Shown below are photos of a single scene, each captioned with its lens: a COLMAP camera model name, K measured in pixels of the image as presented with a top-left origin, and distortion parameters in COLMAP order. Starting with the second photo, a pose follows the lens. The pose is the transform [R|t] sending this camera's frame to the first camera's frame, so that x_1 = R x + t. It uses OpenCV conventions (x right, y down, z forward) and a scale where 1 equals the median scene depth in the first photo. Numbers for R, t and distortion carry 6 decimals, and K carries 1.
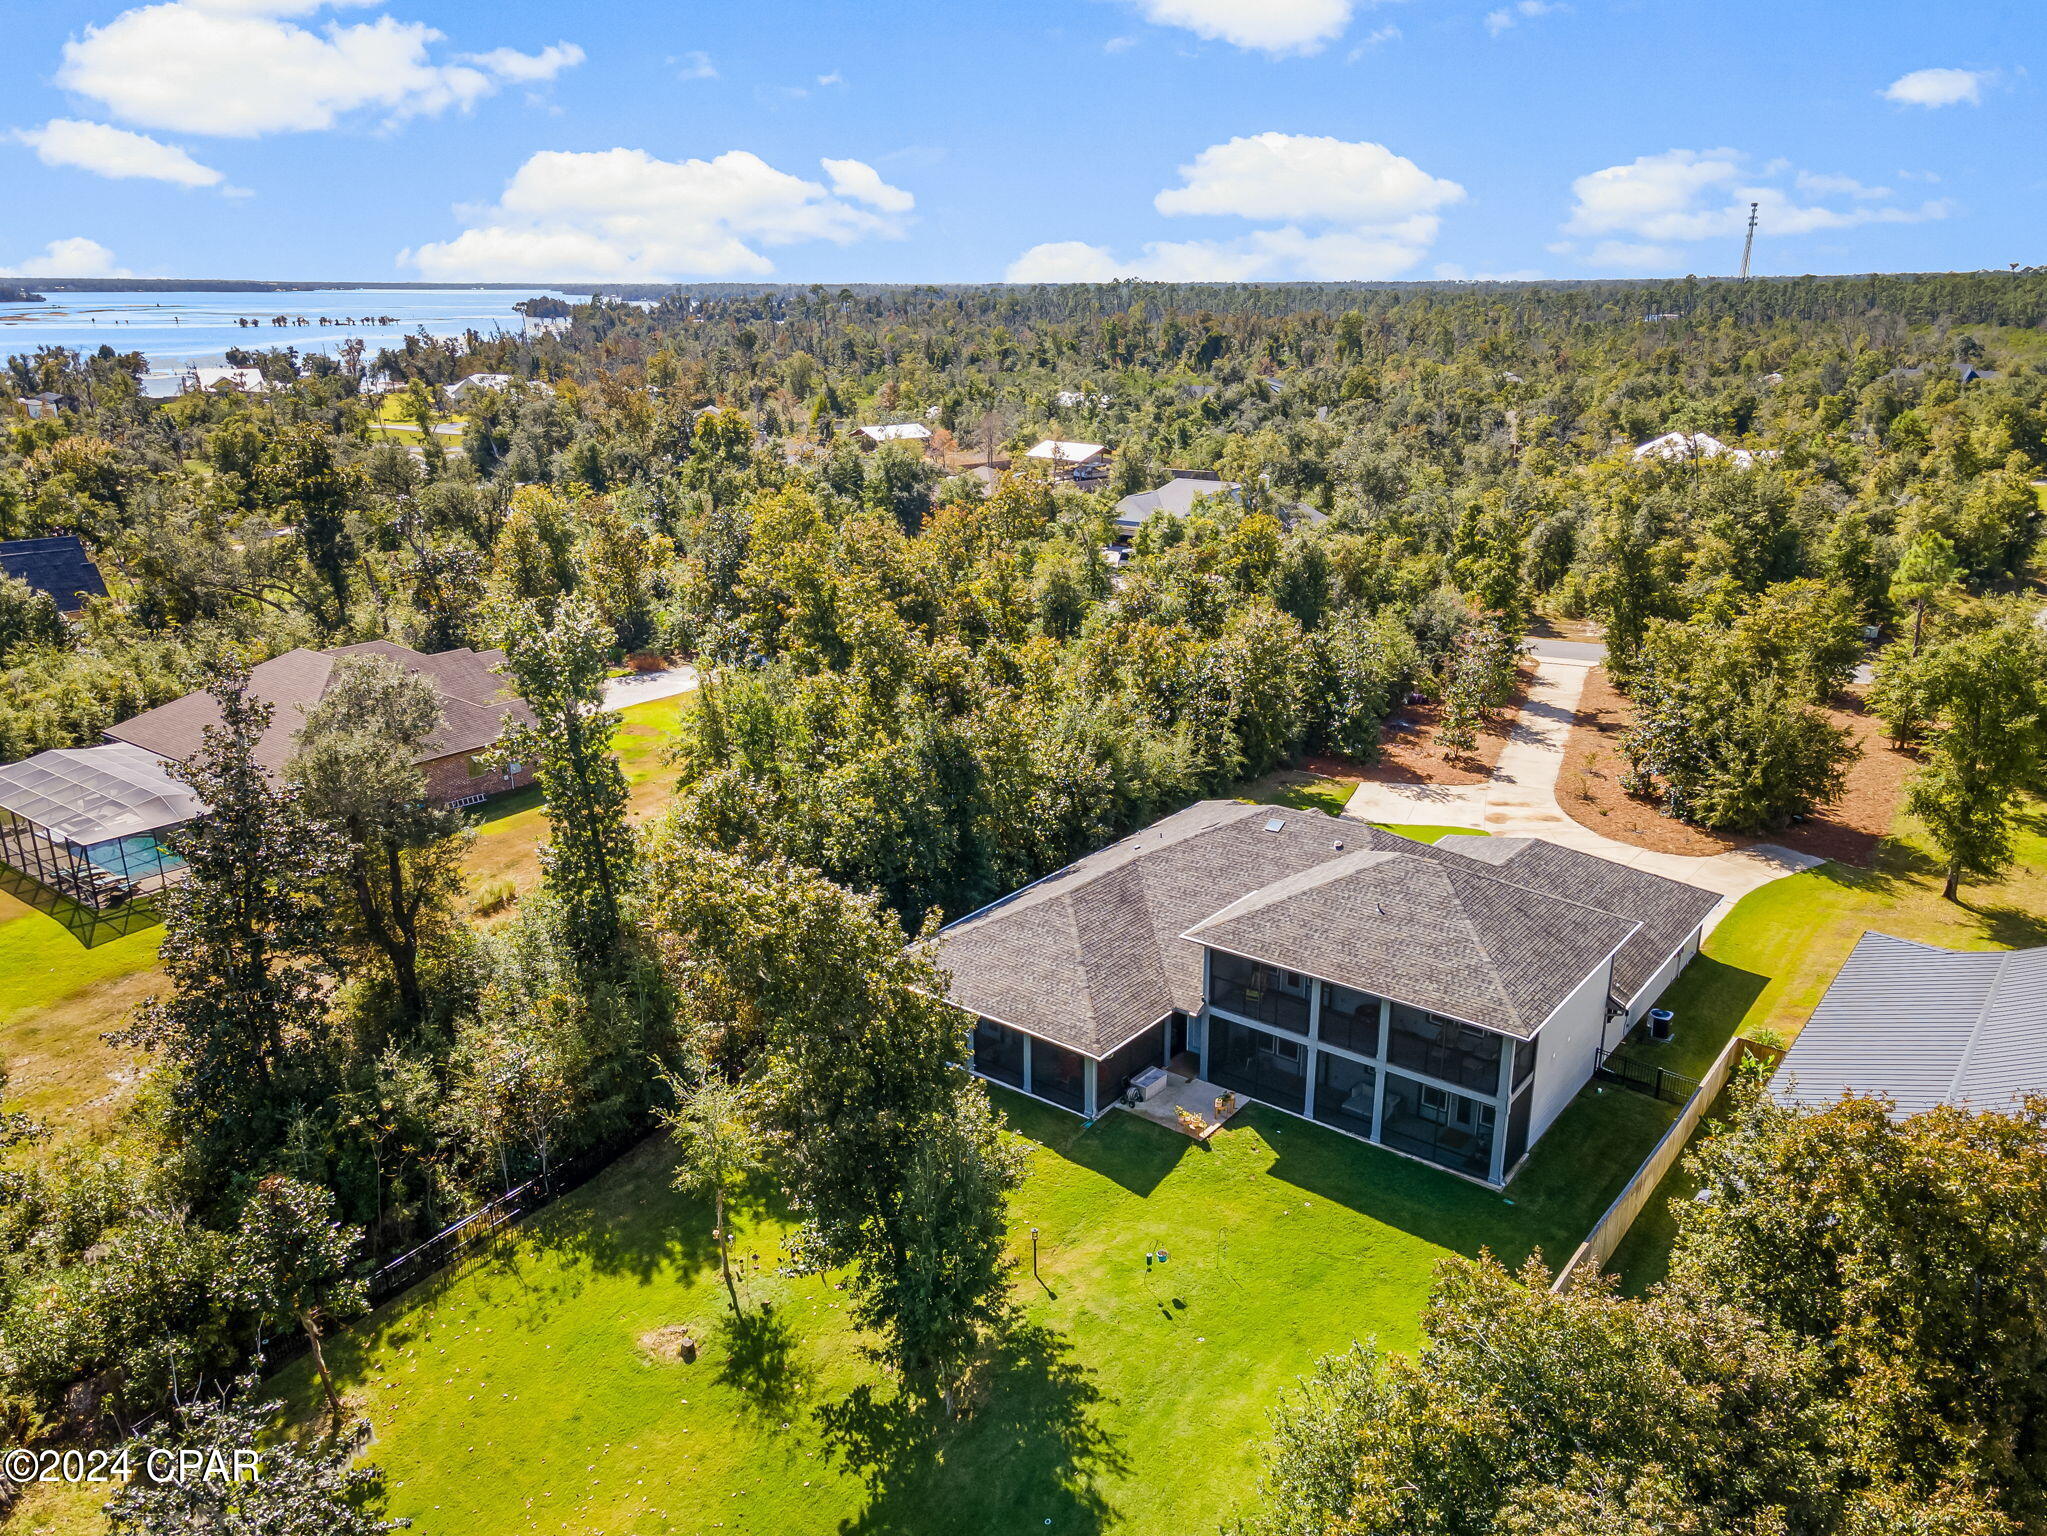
lens RADIAL K [[1543.4, 0, 1019.9], [0, 1543.4, 745.4], [0, 0, 1]] dist [0.012457, 0.052203]
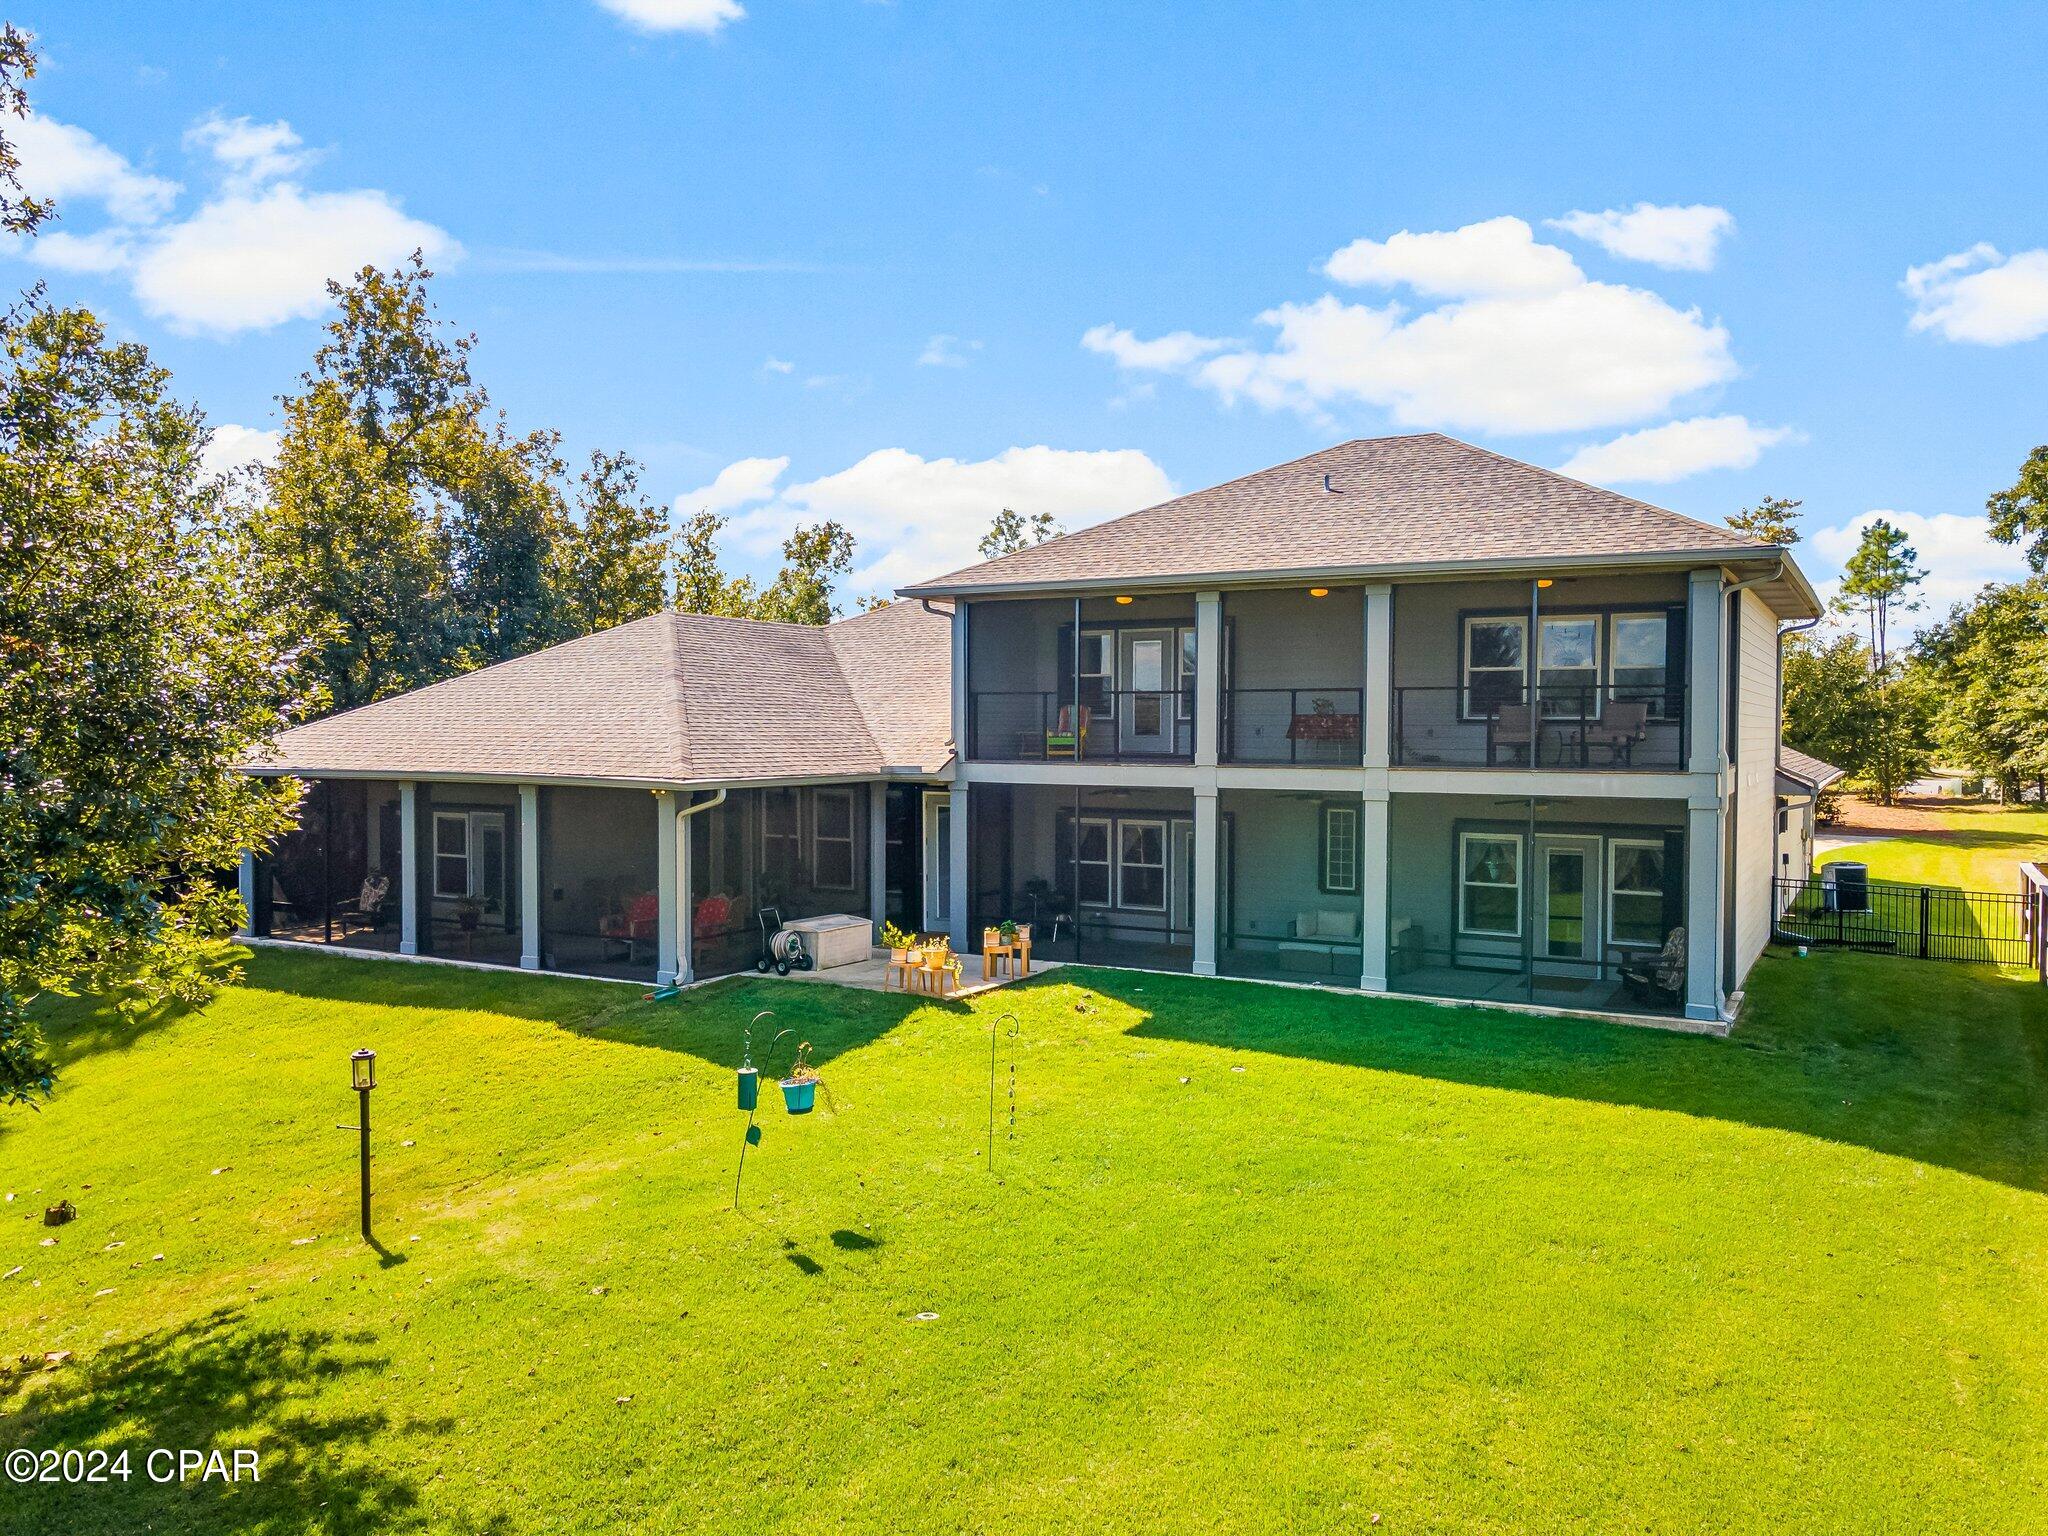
lens RADIAL K [[1544.2, 0, 1020.4], [0, 1544.2, 745.4], [0, 0, 1]] dist [0.012457, 0.052203]
pose [[0.989520, 0.006320, 0.144255, 0.034768], [0.034159, 0.960437, -0.276394, 0.133985], [-0.140295, 0.278425, 0.950156, 0.269156]]
